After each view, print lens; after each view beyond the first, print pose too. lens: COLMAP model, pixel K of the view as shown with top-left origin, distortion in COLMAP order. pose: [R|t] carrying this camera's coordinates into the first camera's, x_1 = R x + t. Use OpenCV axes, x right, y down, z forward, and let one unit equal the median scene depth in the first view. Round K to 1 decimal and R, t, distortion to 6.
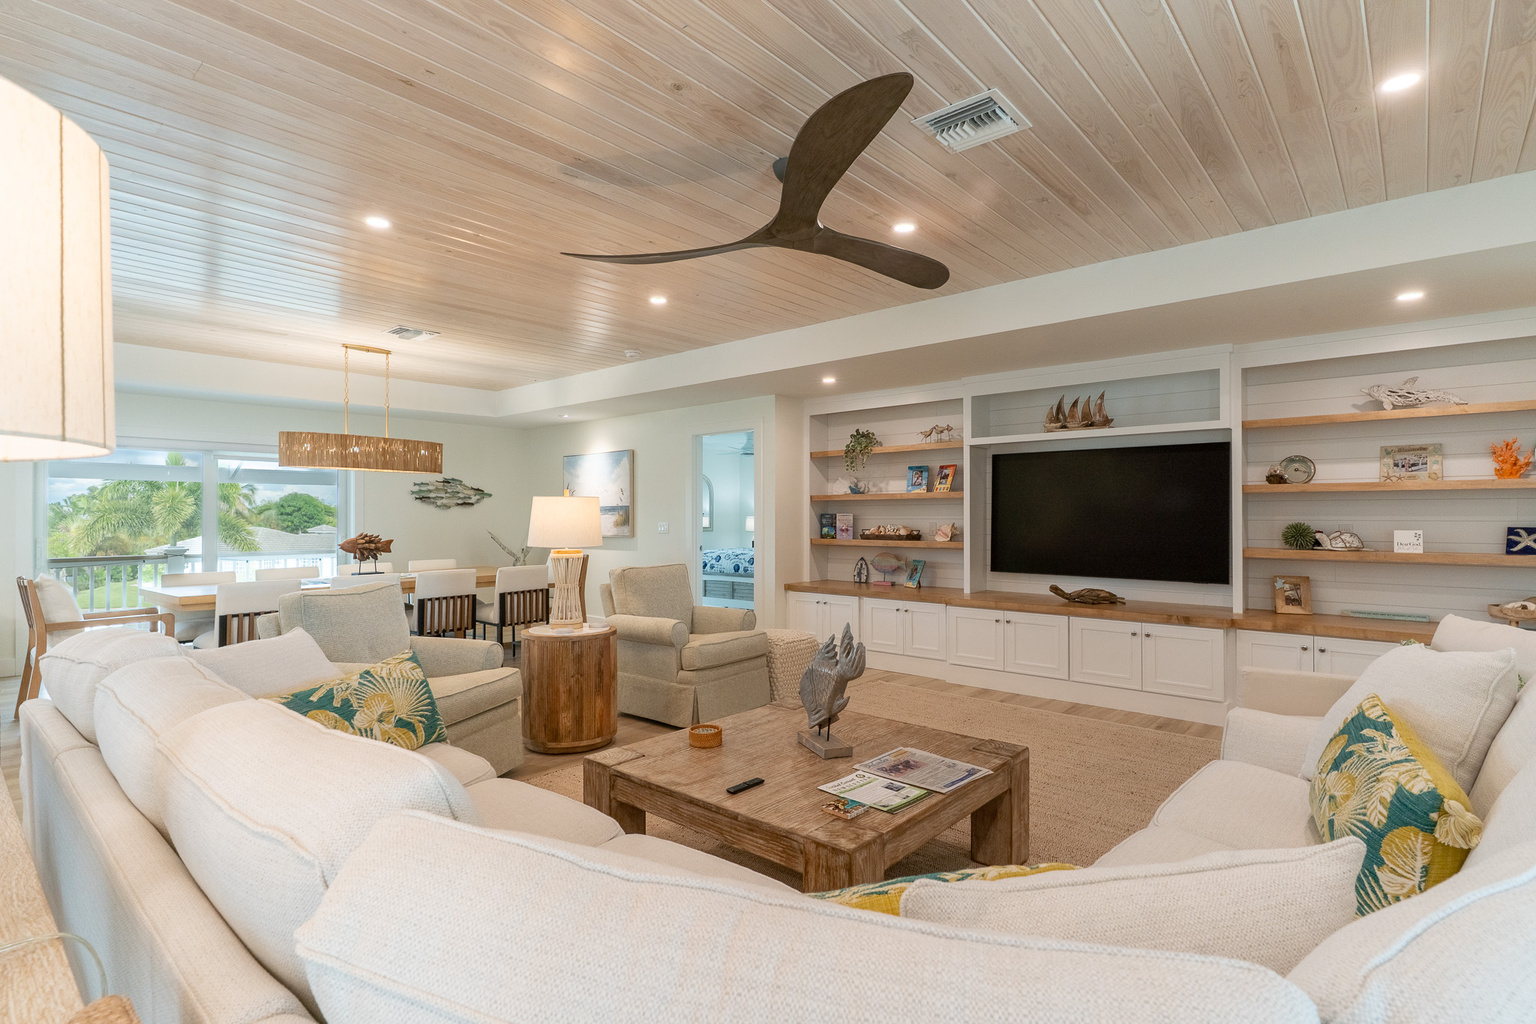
lens RADIAL K [[755.0, 0, 761.5], [0, 755.0, 517.9], [0, 0, 1]] dist [0.001903, 0.000486]
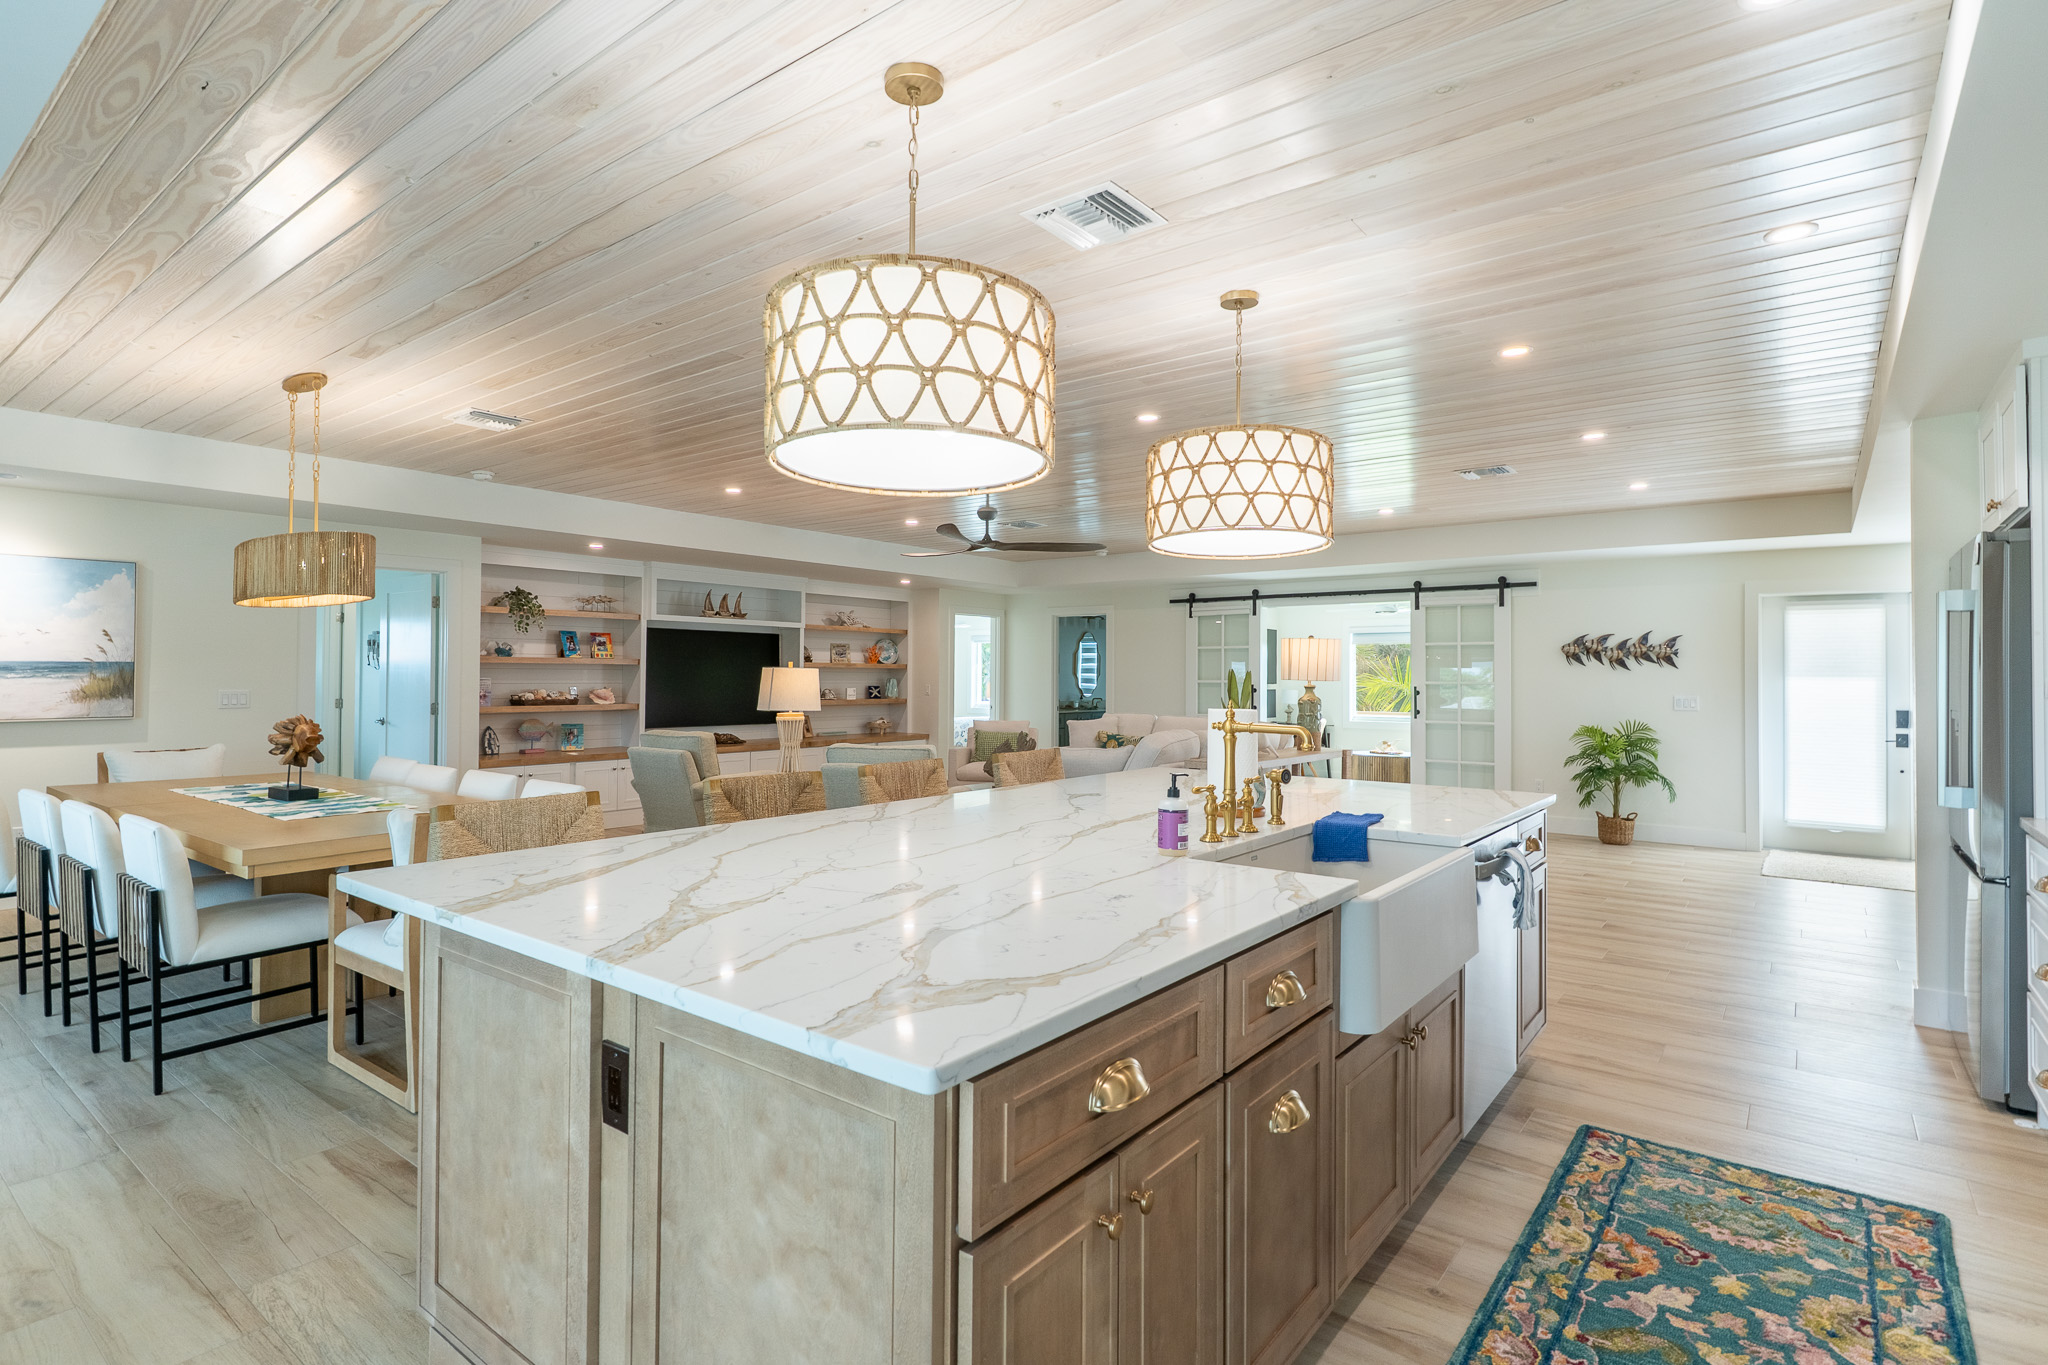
lens RADIAL K [[1018.7, 0, 1019.3], [0, 1018.7, 669.5], [0, 0, 1]] dist [0.002173, -0.000306]
pose [[-0.068010, 0.007281, 0.997658, -1.431010], [-0.003364, 0.999966, -0.007527, -0.010835], [-0.997679, -0.003868, -0.067983, 0.586252]]
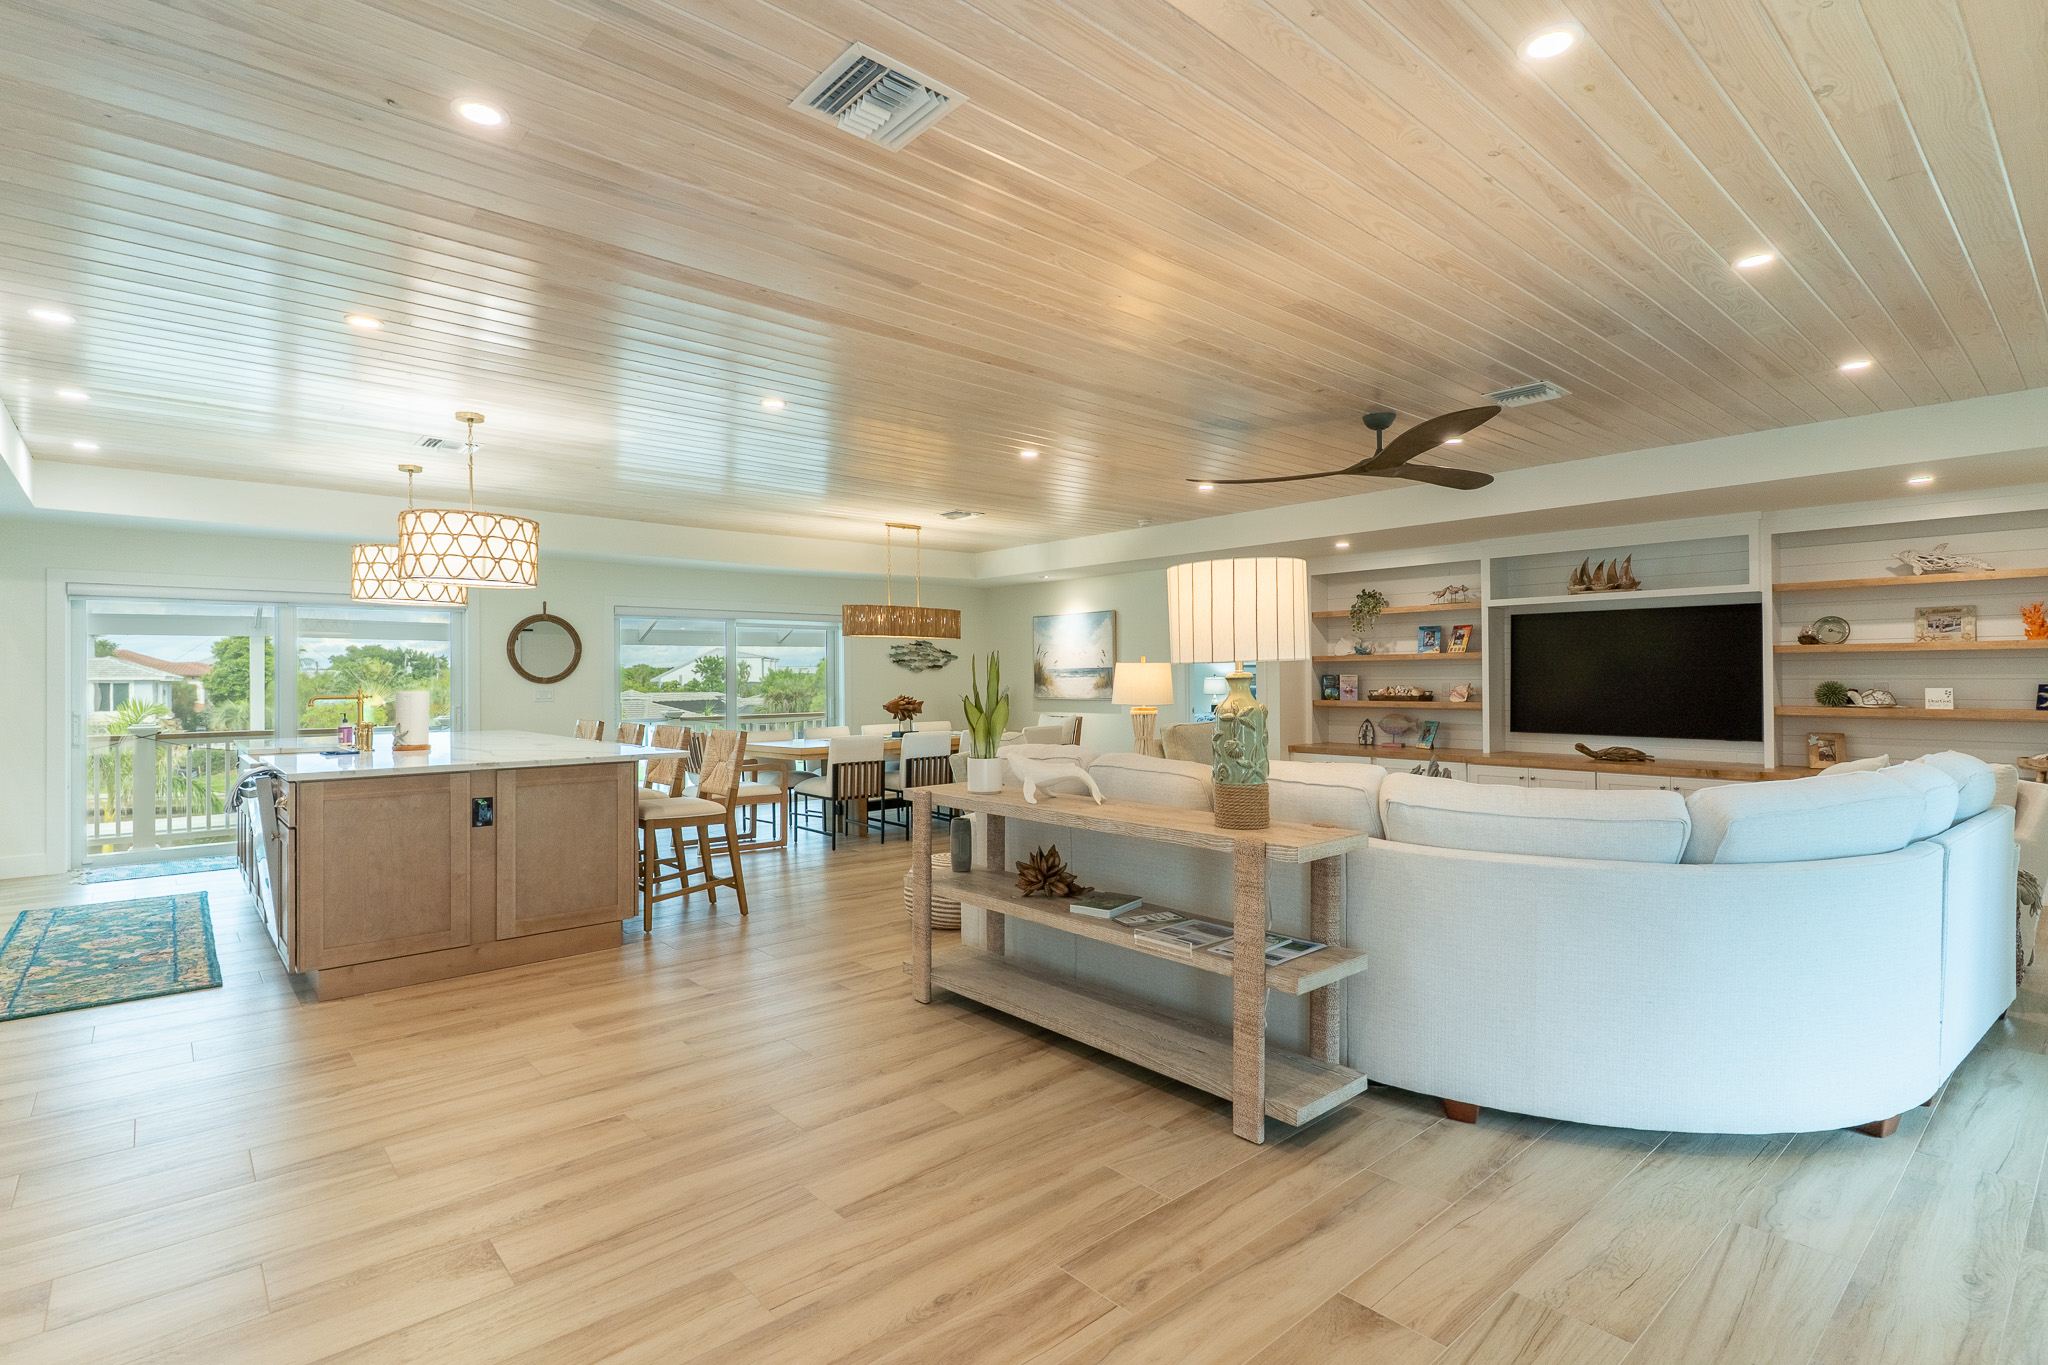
lens RADIAL K [[987.2, 0, 1016.5], [0, 987.2, 676.4], [0, 0, 1]] dist [0.000639, 0.000234]
pose [[0.991724, -0.005557, -0.128269, -0.197479], [0.005133, 0.999980, -0.003634, -0.001268], [0.128286, 0.002945, 0.991733, -0.425499]]
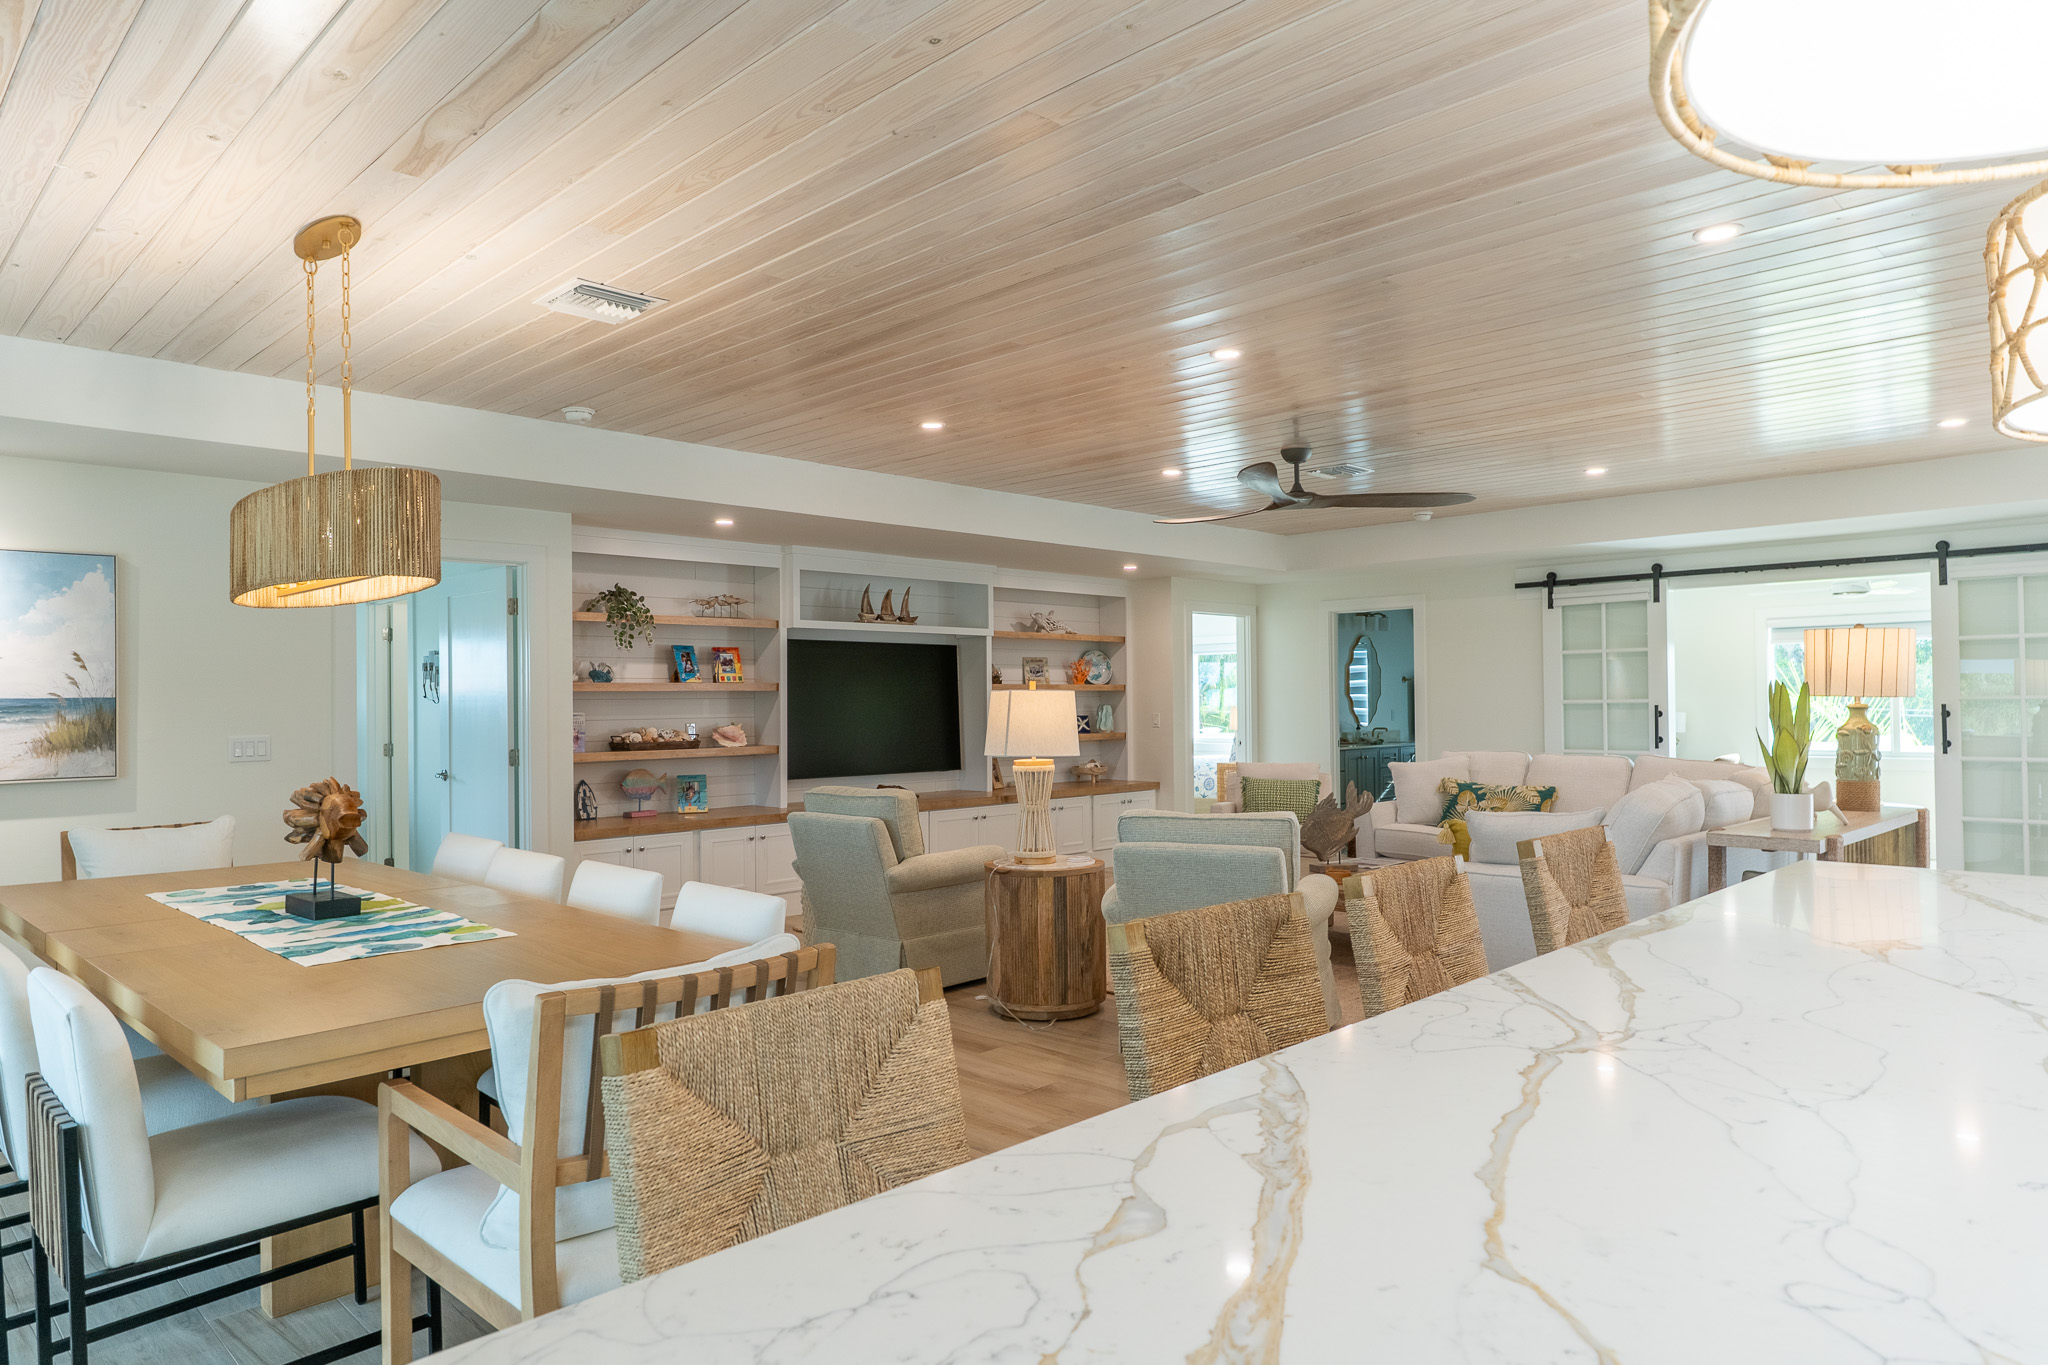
lens RADIAL K [[1264.9, 0, 1025.0], [0, 1264.9, 701.4], [0, 0, 1]] dist [-0.006785, 0.002323]
pose [[0.052775, 0.000621, 0.998606, -1.180265], [0.012753, 0.999918, -0.001295, -0.011242], [-0.998525, 0.012804, 0.052763, 0.729952]]
